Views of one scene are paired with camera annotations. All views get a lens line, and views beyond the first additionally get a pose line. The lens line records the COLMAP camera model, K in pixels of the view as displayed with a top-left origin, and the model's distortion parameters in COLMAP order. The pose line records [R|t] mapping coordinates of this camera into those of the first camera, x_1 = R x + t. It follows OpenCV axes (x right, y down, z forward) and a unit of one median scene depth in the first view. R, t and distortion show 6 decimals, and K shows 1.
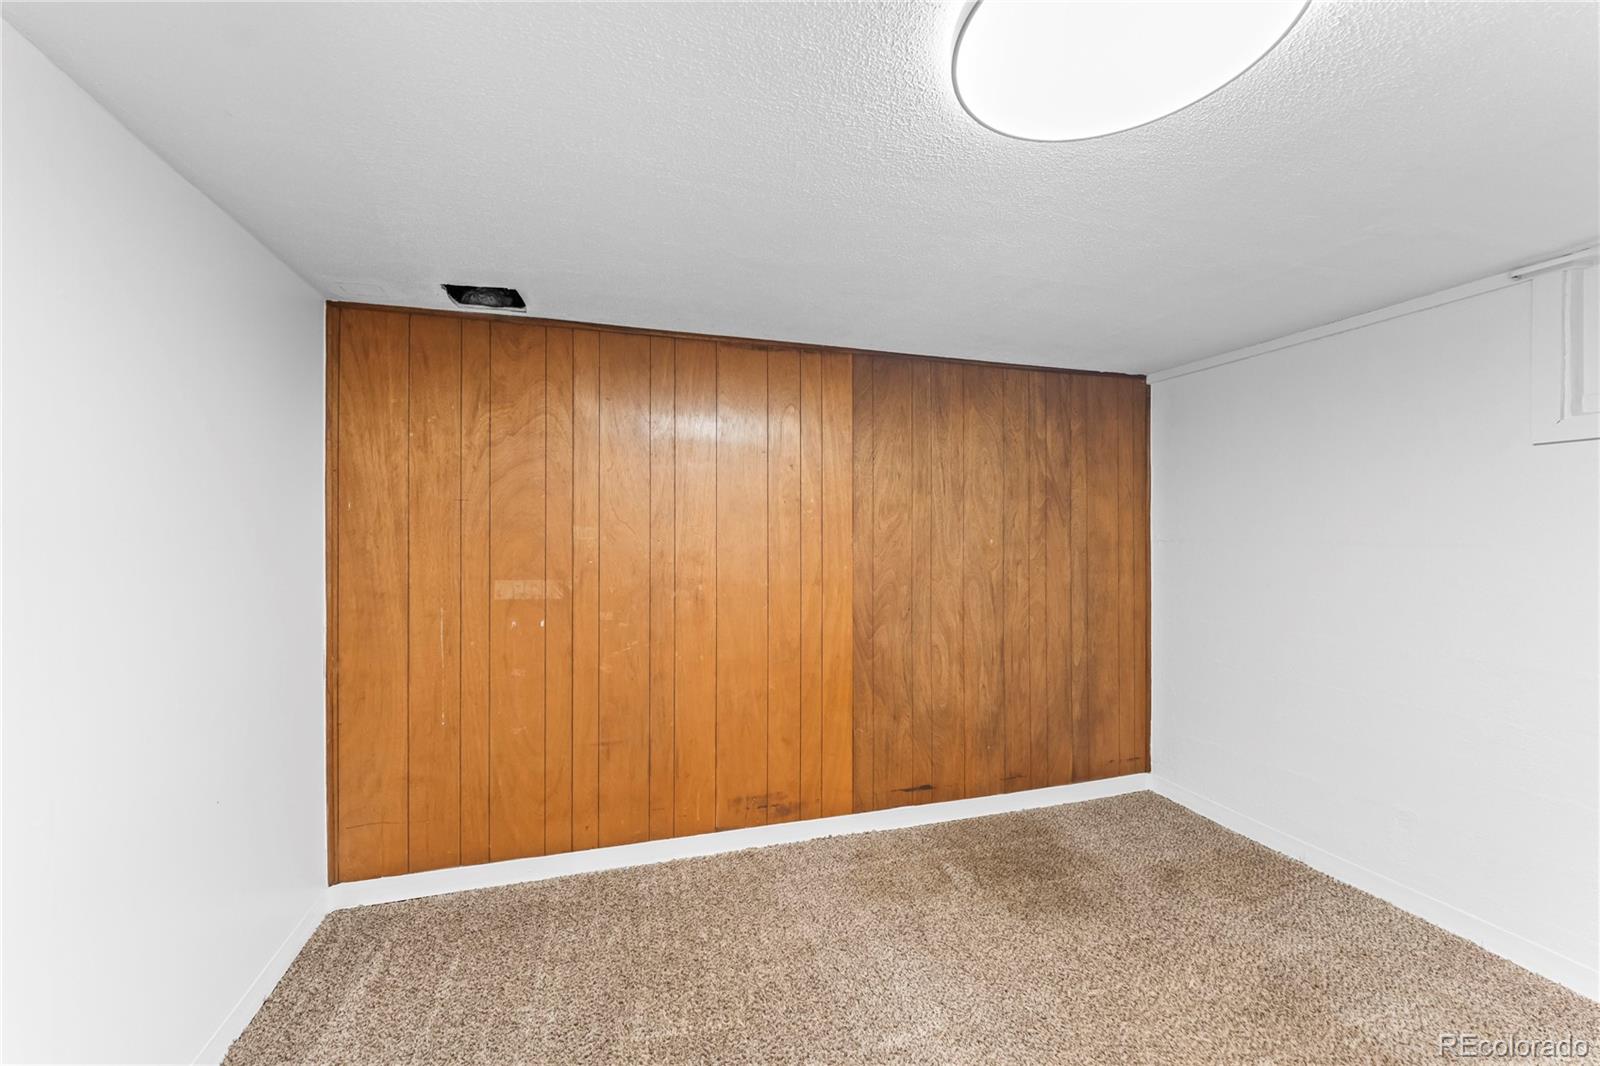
lens RADIAL K [[647.6, 0, 796.7], [0, 647.6, 534.1], [0, 0, 1]] dist [-0.003223, 0.000066]
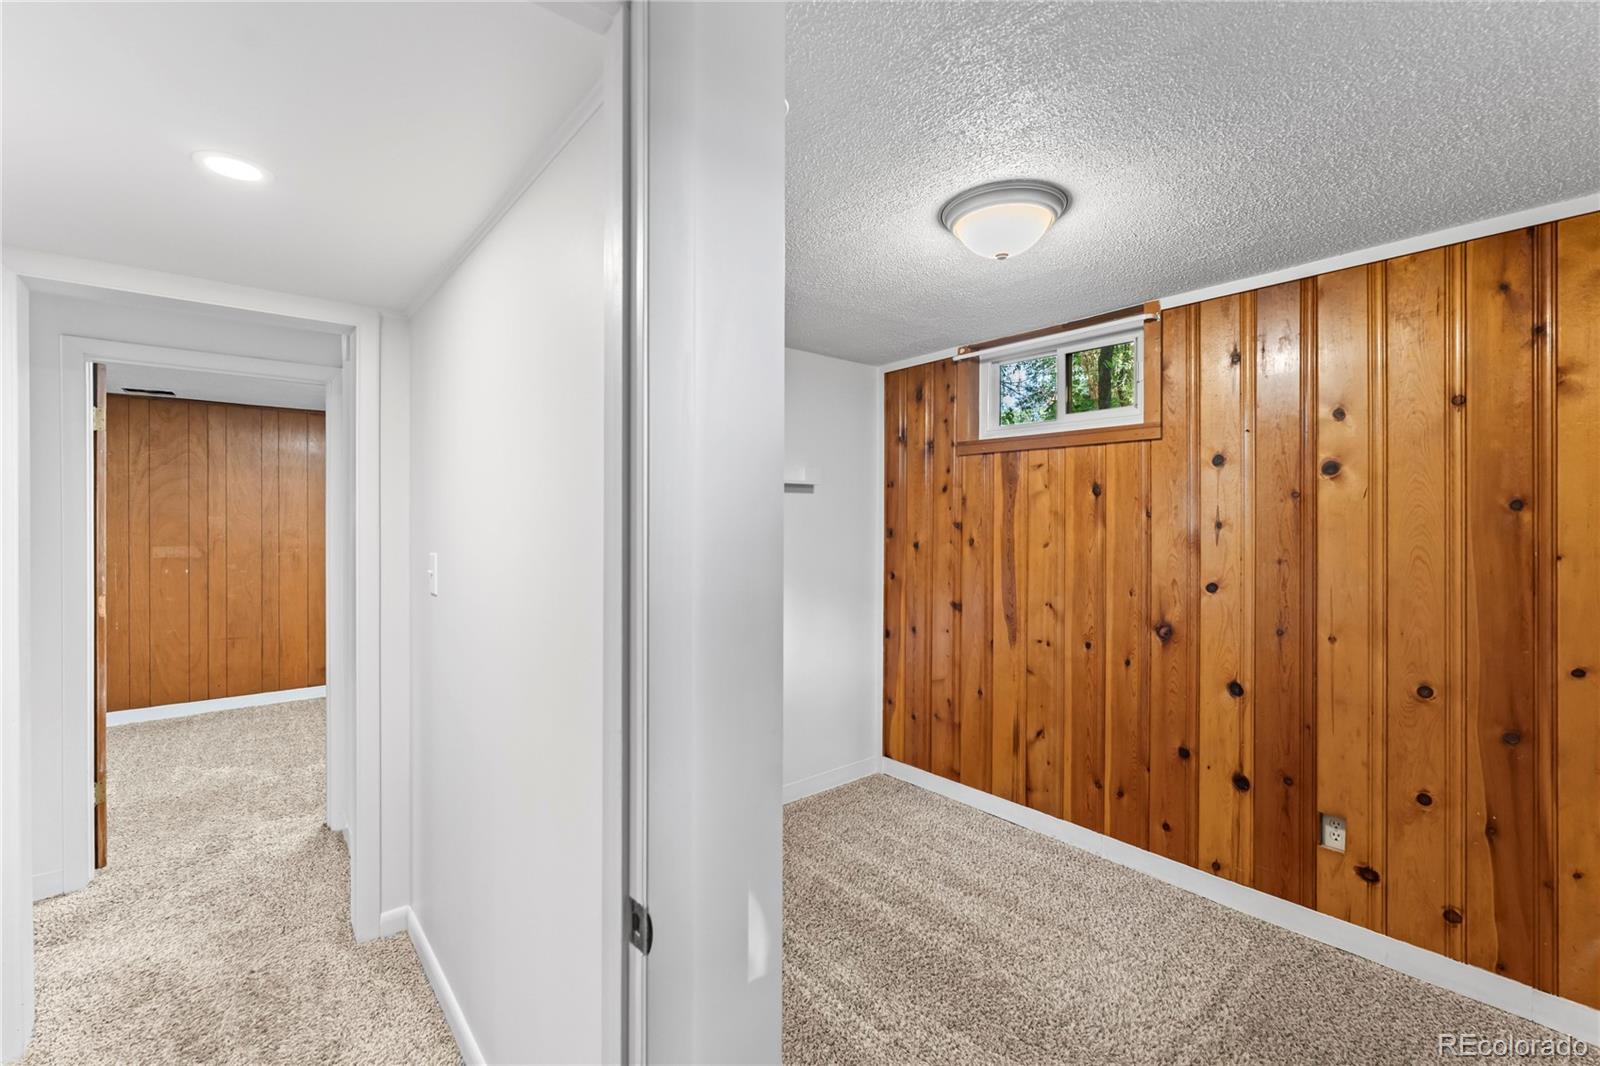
lens RADIAL K [[693.2, 0, 804.1], [0, 693.2, 529.5], [0, 0, 1]] dist [-0.003047, -0.000214]
pose [[0.924792, -0.001714, 0.380468, 0.447541], [-0.001510, 0.999965, 0.008174, 0.006361], [-0.380469, -0.008134, 0.924758, -1.386310]]
